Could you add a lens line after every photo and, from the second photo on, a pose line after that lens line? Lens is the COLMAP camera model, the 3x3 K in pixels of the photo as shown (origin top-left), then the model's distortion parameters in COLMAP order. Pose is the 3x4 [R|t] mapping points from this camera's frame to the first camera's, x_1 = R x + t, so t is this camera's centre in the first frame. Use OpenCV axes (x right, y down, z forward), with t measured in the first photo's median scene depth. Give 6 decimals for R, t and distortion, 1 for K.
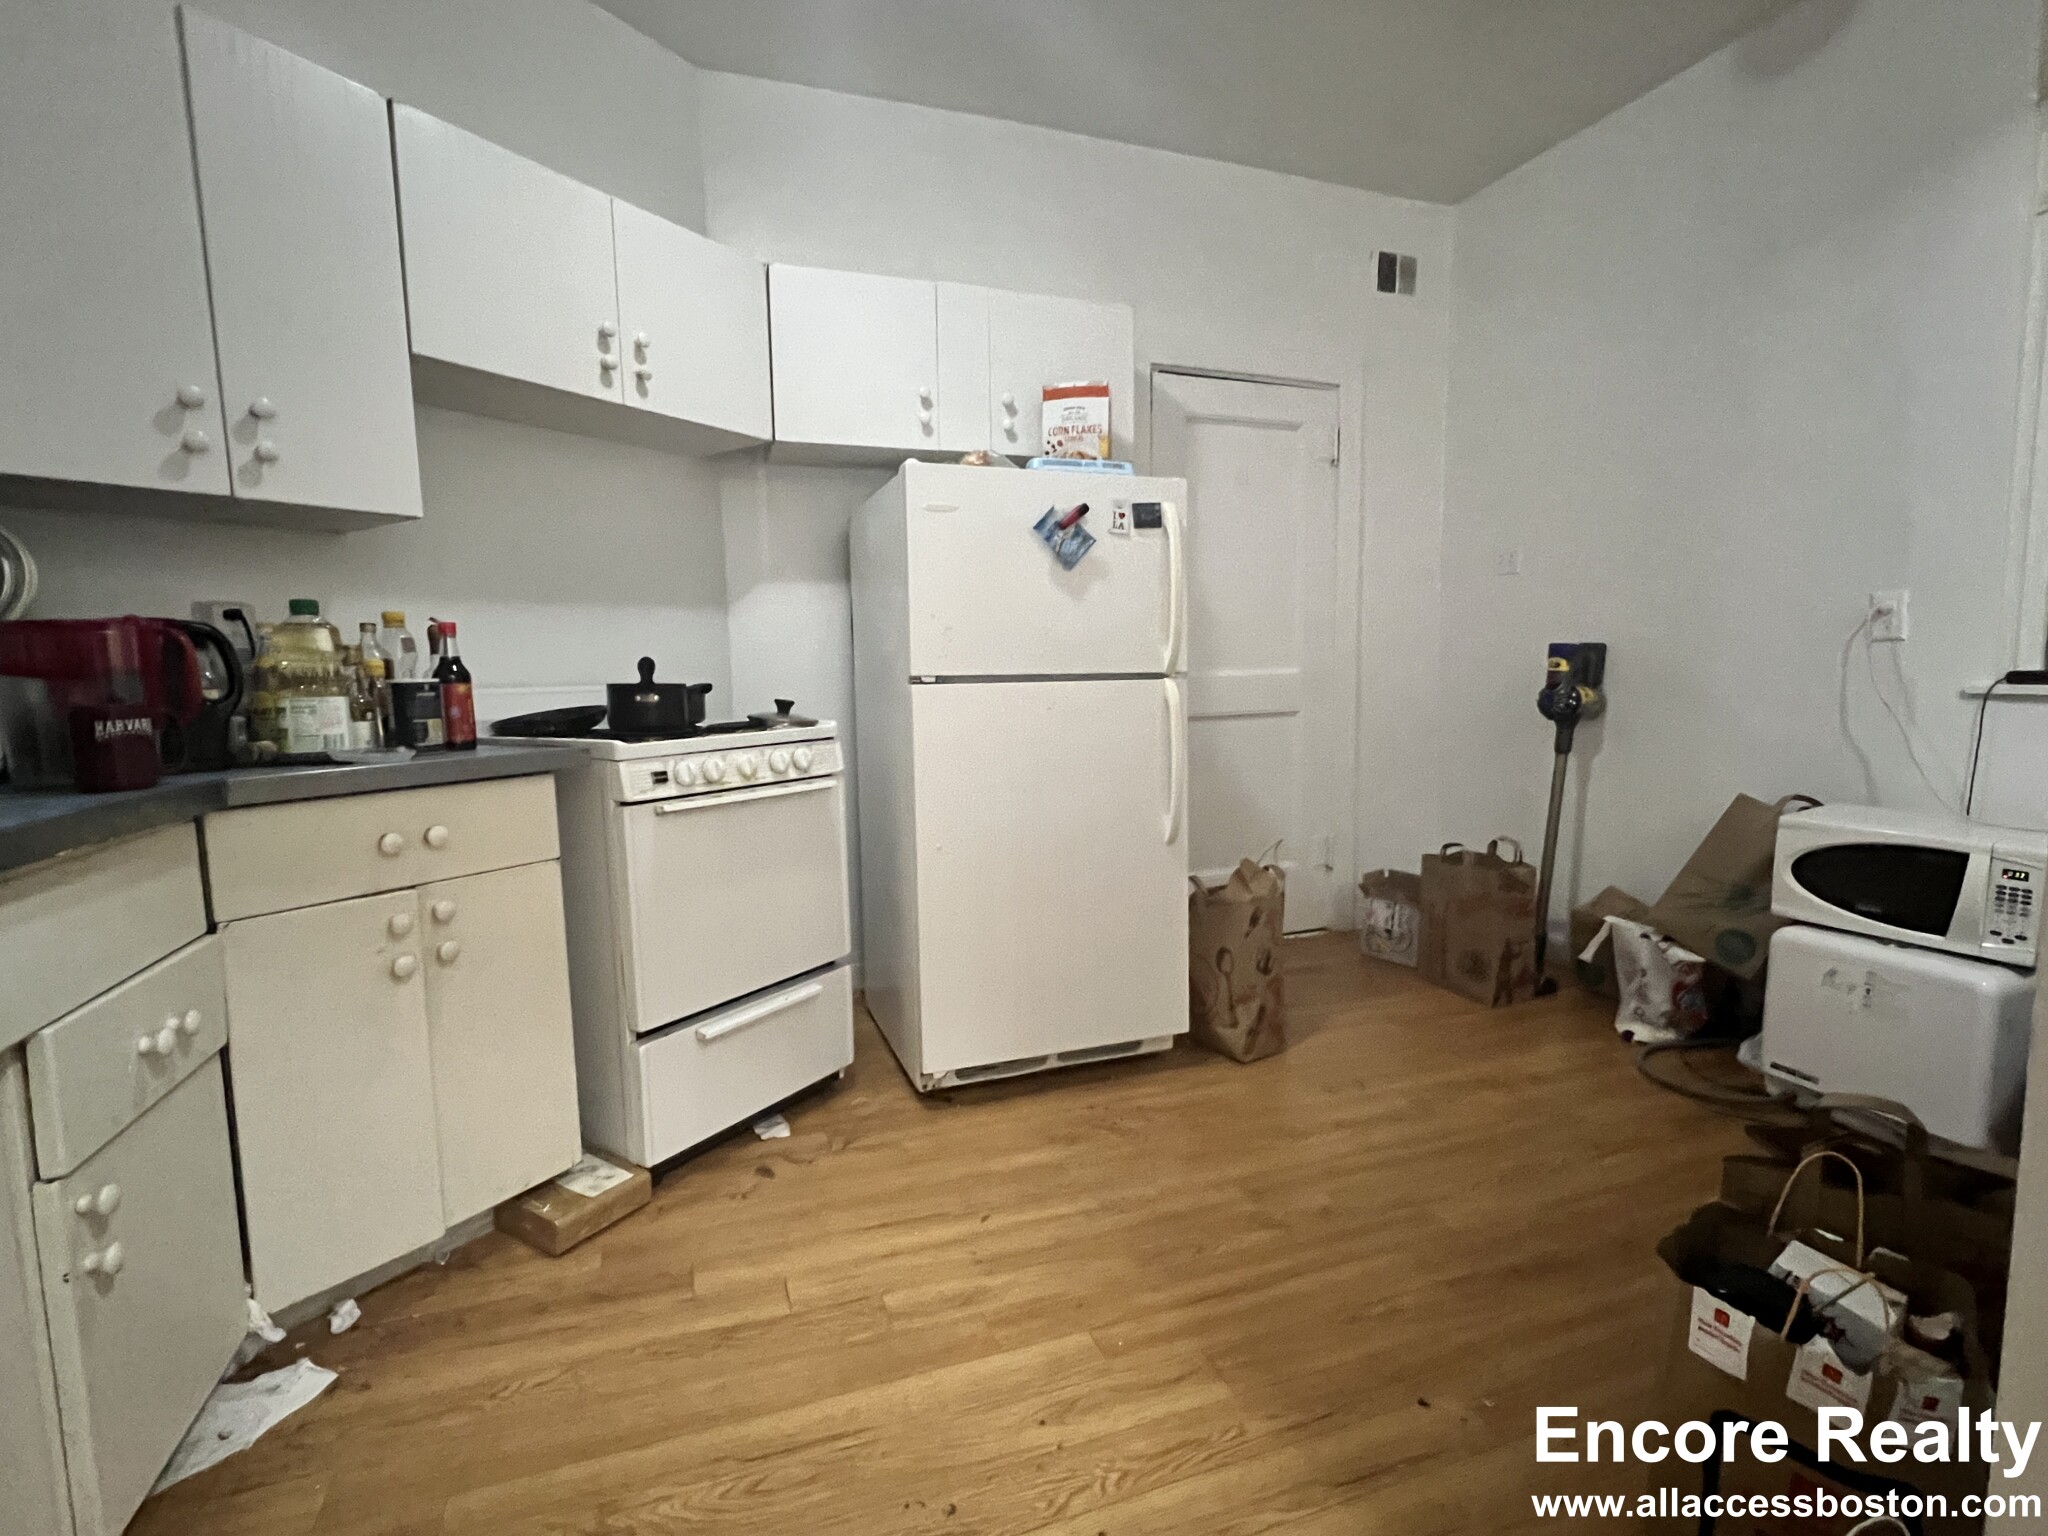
lens RADIAL K [[955.7, 0, 1018.8], [0, 955.7, 763.3], [0, 0, 1]] dist [0.001473, -0.000111]
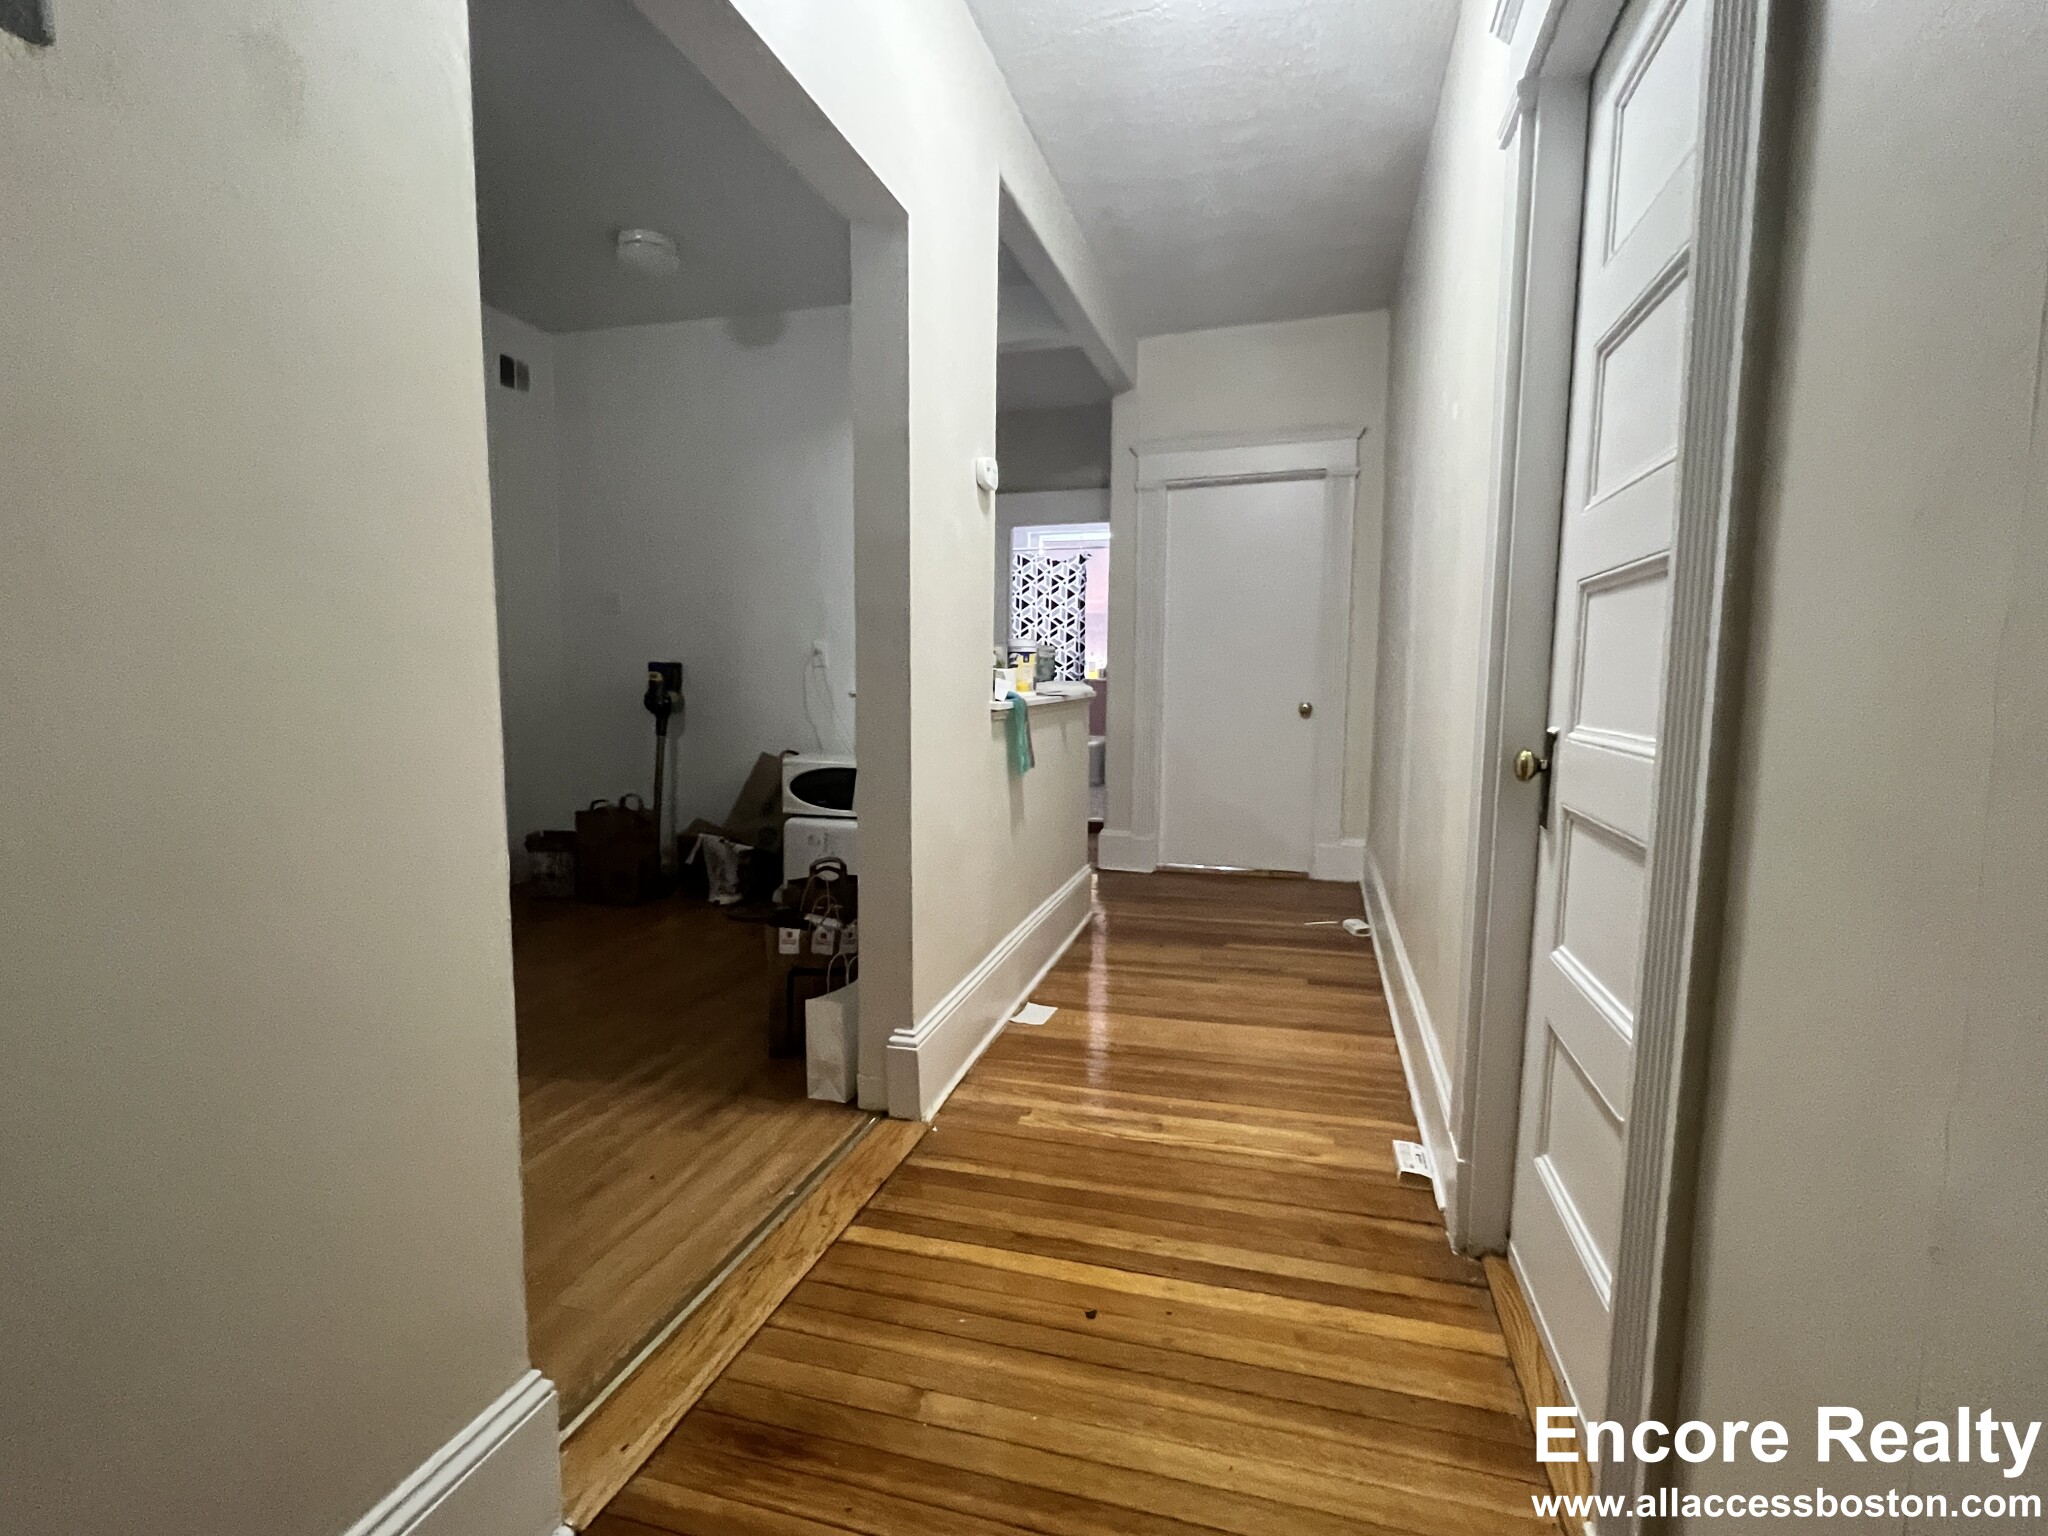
lens RADIAL K [[955.7, 0, 1022.6], [0, 955.7, 768.9], [0, 0, 1]] dist [0.001473, -0.000111]
pose [[0.588340, -0.055560, 0.806703, -0.358808], [0.064745, 0.997670, 0.021493, 0.053640], [-0.806018, 0.039585, 0.590566, -0.393168]]
